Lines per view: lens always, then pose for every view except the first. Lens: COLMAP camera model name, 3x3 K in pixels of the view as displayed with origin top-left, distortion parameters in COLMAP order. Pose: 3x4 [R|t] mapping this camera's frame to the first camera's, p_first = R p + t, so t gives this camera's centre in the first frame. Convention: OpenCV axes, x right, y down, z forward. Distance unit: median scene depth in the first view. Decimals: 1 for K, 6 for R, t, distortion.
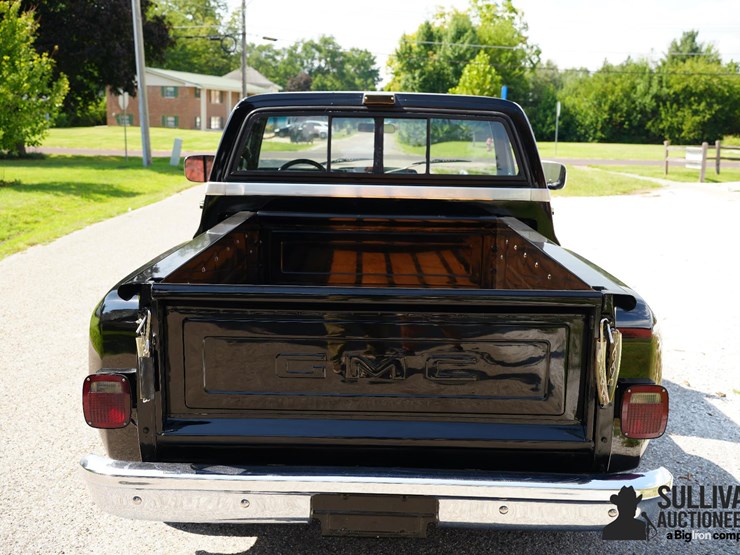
lens RADIAL K [[817.6, 0, 370.0], [0, 817.6, 277.5], [0, 0, 1]] dist [-0.069167, 0.362253]
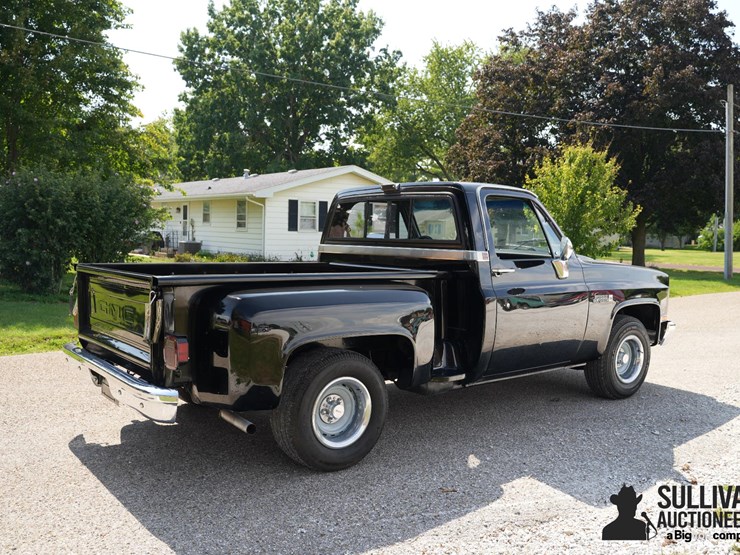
lens RADIAL K [[679.1, 0, 370.0], [0, 679.1, 277.5], [0, 0, 1]] dist [-0.058116, 0.002137]
pose [[0.641199, 0.043276, -0.766154, 0.173122], [-0.153009, 0.985570, -0.072385, 0.005755], [0.751966, 0.163642, 0.638568, 0.045139]]
